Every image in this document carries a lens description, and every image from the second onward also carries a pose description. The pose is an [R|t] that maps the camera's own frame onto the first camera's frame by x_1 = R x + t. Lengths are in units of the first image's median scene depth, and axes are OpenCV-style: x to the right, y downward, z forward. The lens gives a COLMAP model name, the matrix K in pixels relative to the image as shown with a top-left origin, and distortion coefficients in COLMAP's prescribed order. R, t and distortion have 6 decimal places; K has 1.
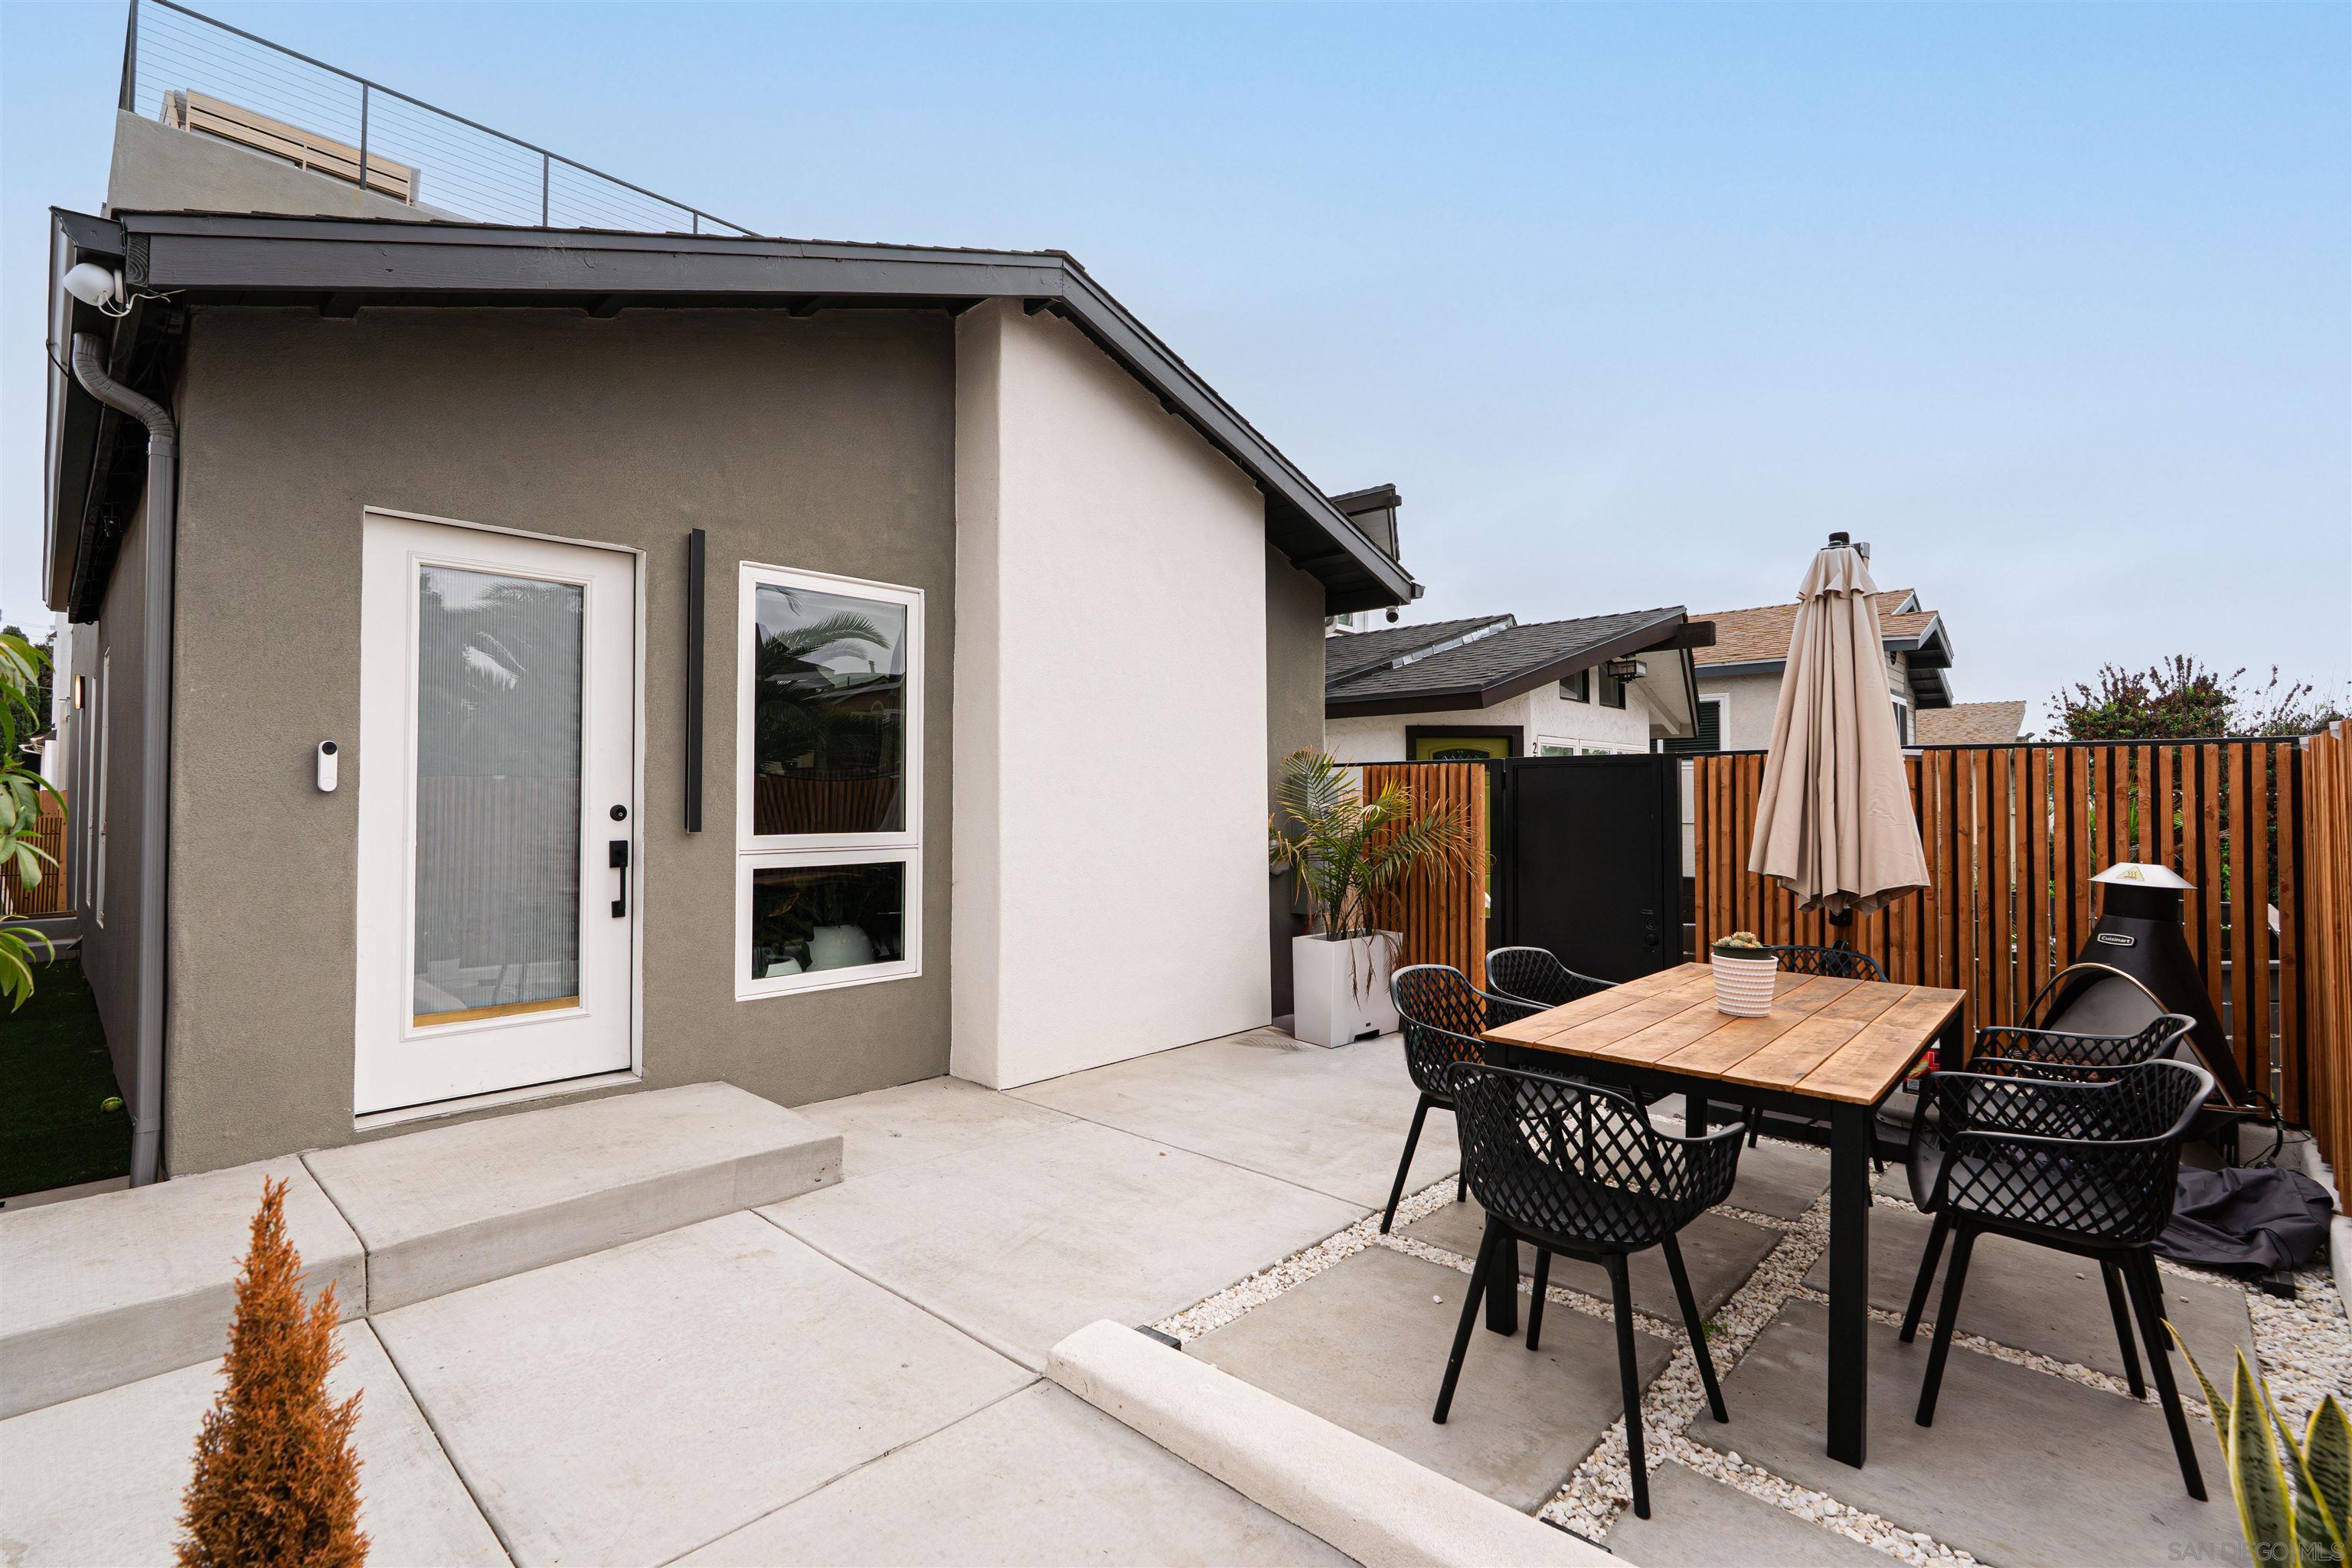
lens RADIAL K [[1071.9, 0, 1155.8], [0, 1071.9, 790.7], [0, 0, 1]] dist [-0.010499, 0.003426]
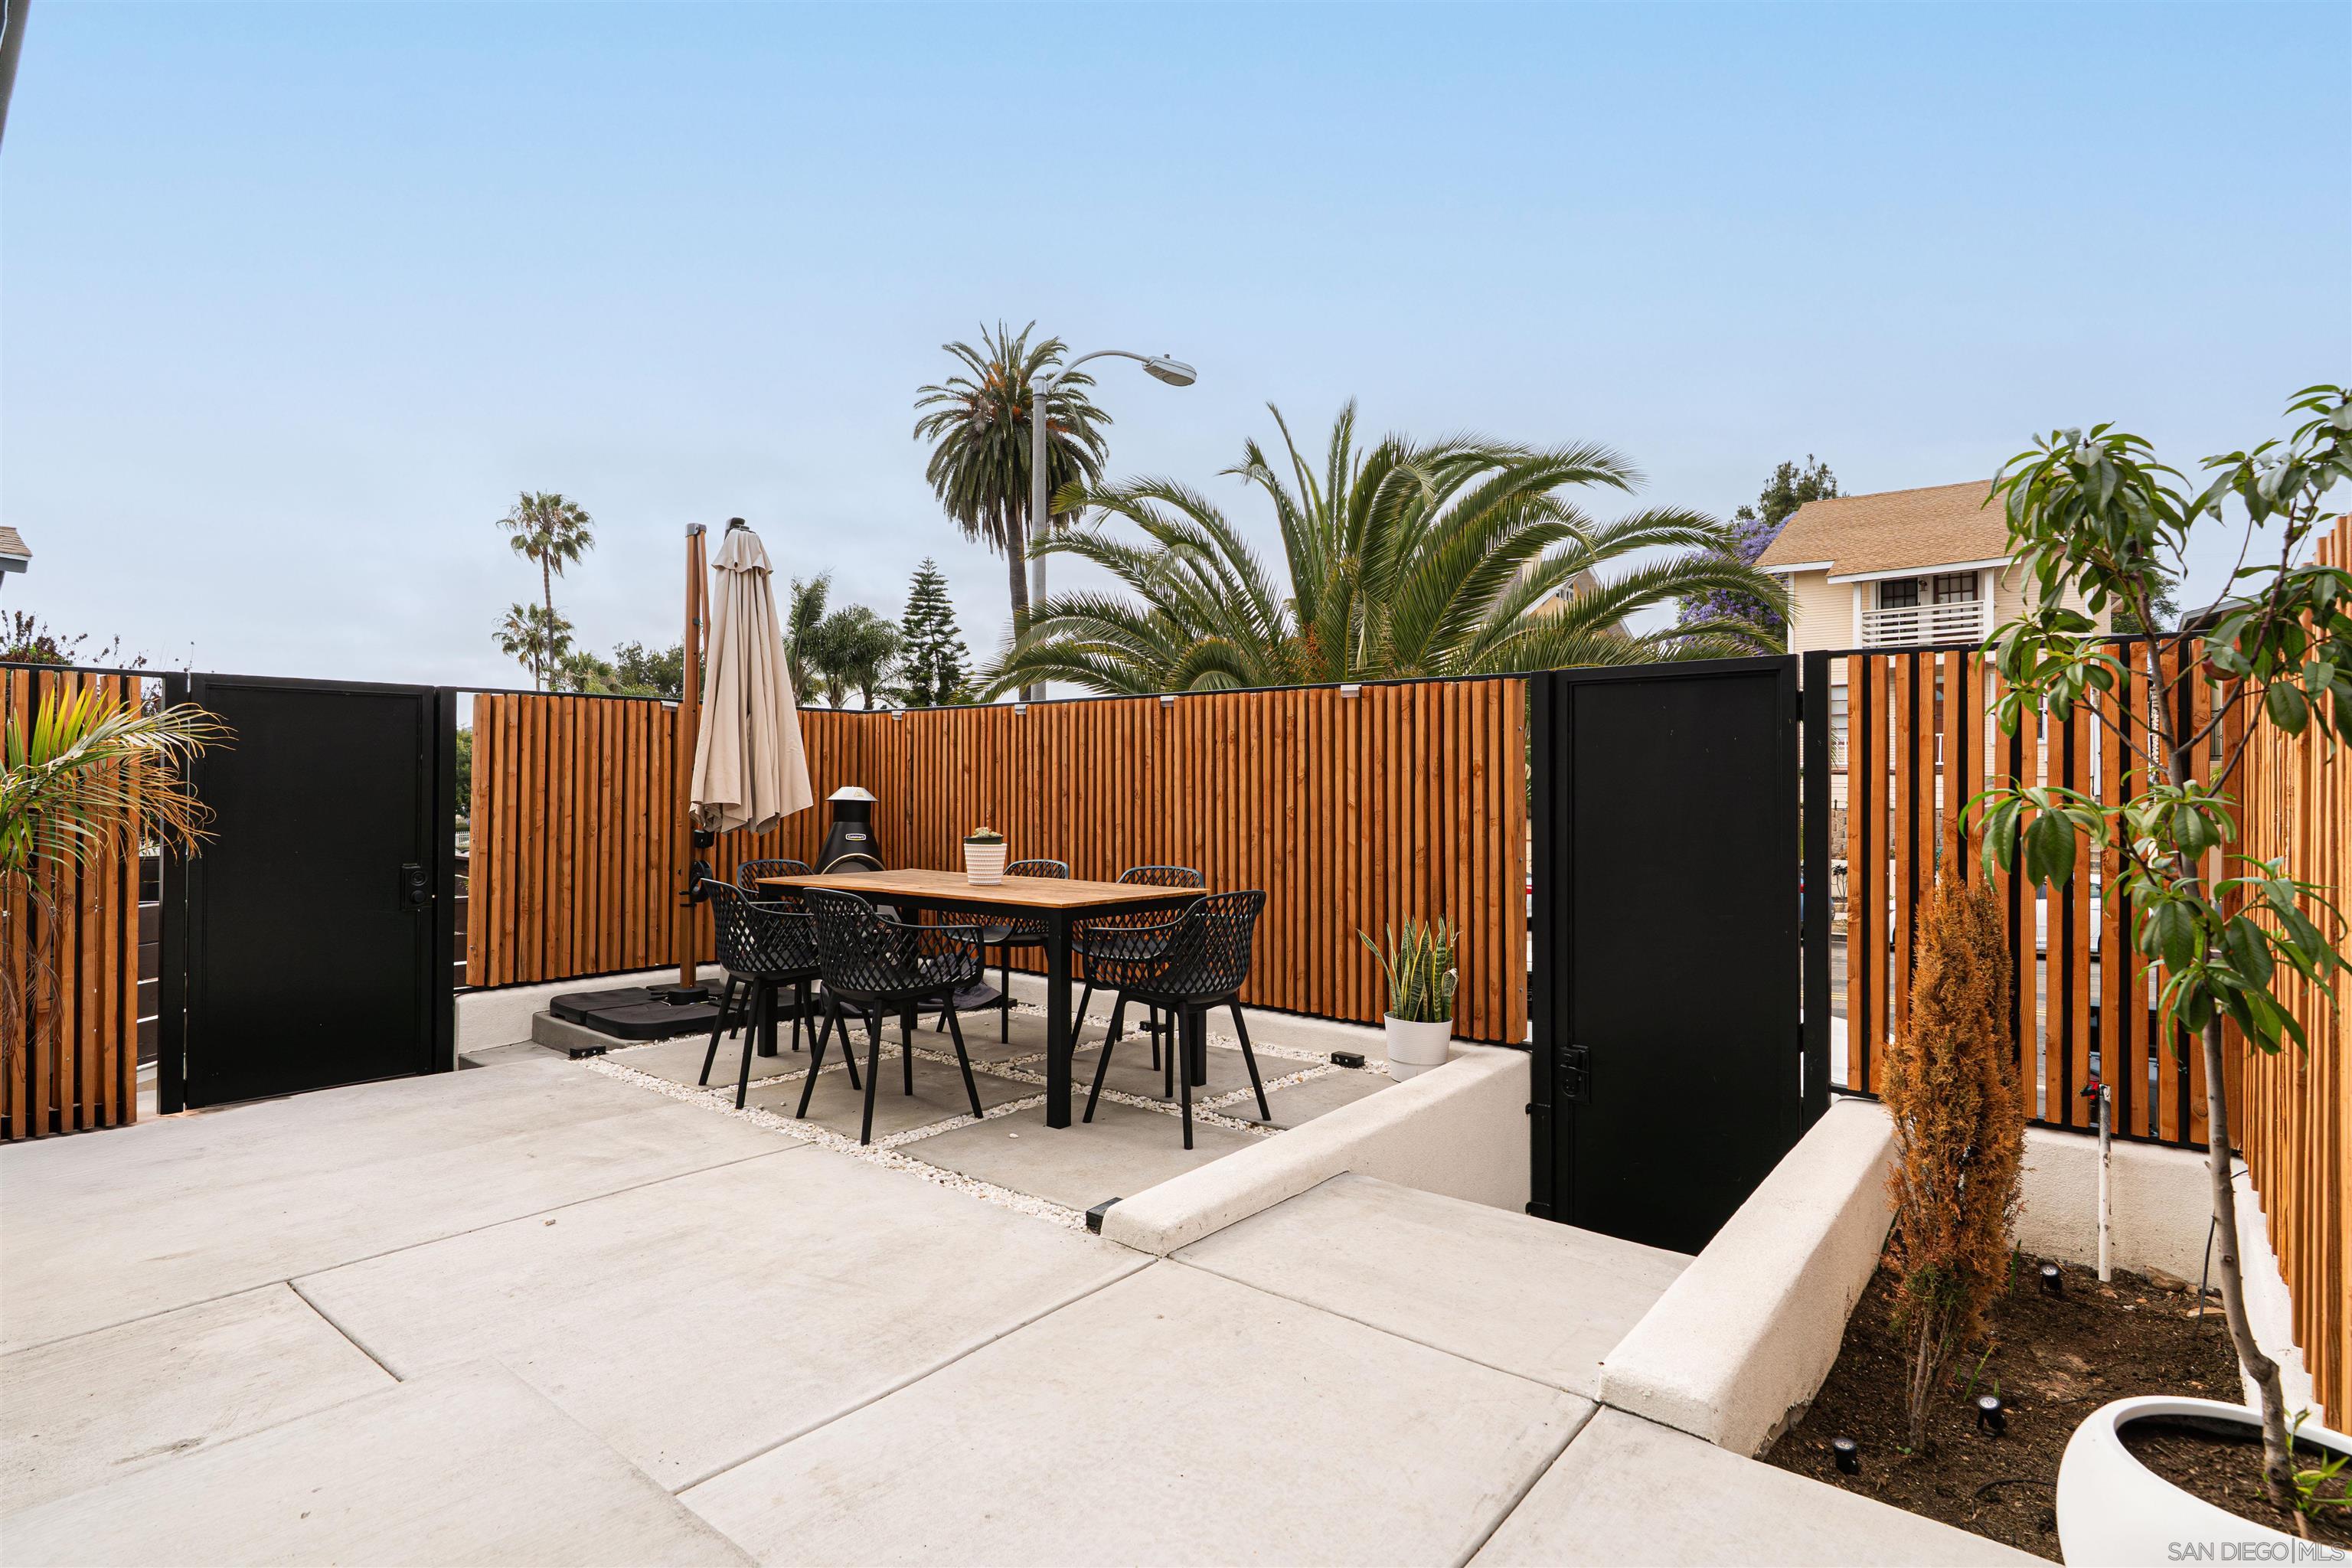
lens RADIAL K [[1137.8, 0, 1157.8], [0, 1137.8, 768.7], [0, 0, 1]] dist [-0.009887, 0.000513]
pose [[-0.049547, 0.004367, 0.998762, -0.724868], [-0.009987, 0.999938, -0.004868, 0.047140], [-0.998722, -0.010215, -0.049500, 0.637880]]
